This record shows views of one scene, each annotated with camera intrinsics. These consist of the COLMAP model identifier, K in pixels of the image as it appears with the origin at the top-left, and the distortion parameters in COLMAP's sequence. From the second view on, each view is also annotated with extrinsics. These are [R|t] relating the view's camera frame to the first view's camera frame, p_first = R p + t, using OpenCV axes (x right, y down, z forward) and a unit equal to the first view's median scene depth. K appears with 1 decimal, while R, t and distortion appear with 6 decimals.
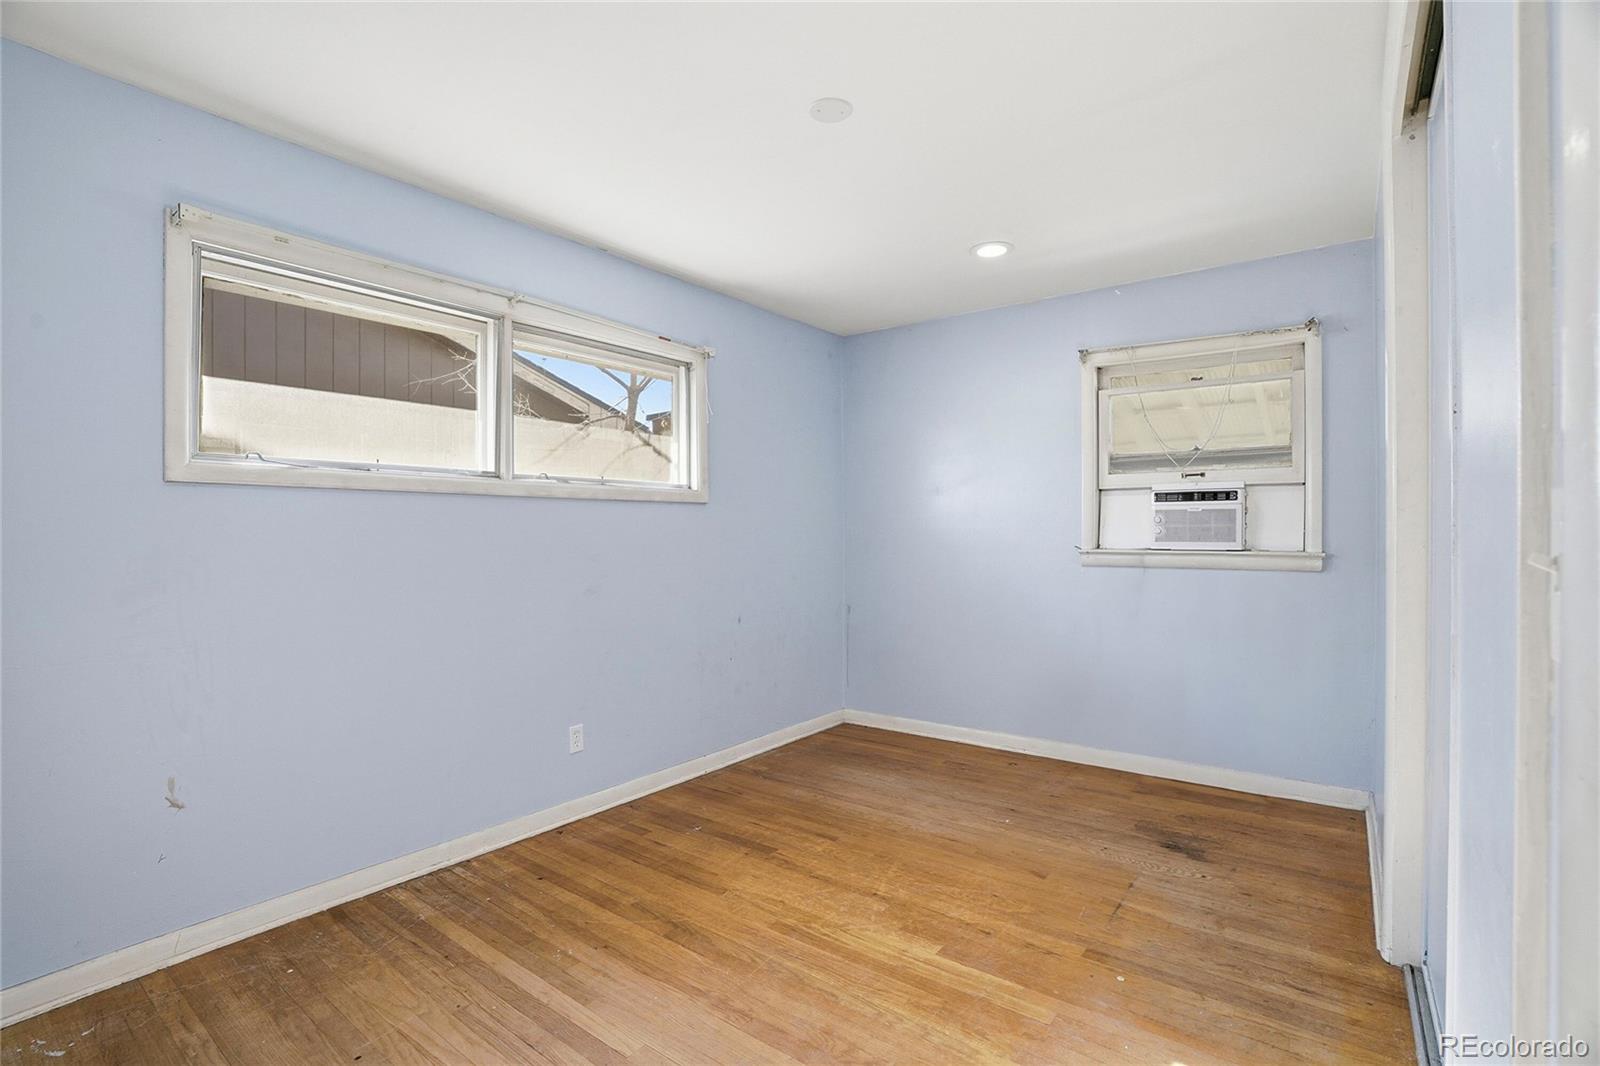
lens RADIAL K [[750.5, 0, 795.3], [0, 750.5, 534.8], [0, 0, 1]] dist [-0.056321, 0.016385]
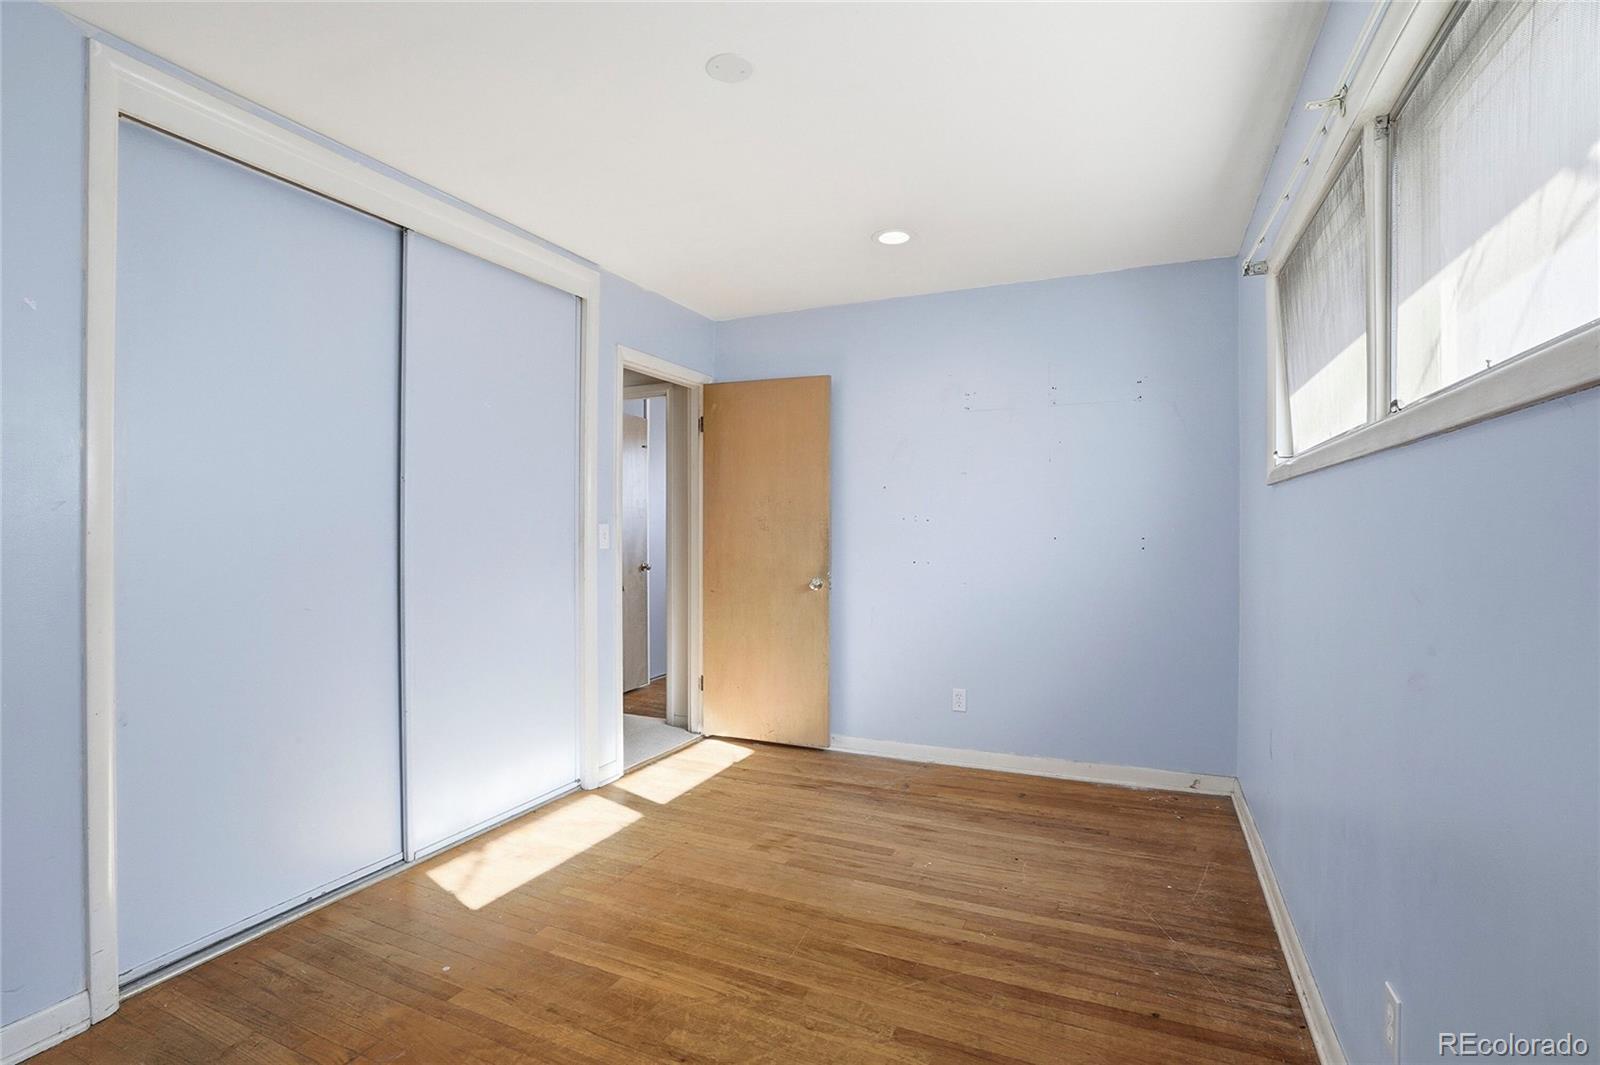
lens RADIAL K [[750.5, 0, 799.3], [0, 750.5, 528.4], [0, 0, 1]] dist [-0.056321, 0.016385]
pose [[-0.973018, 0.005895, -0.230654, 0.175787], [0.004374, 0.999965, 0.007102, -0.013051], [0.230688, 0.005902, -0.973010, 1.889578]]
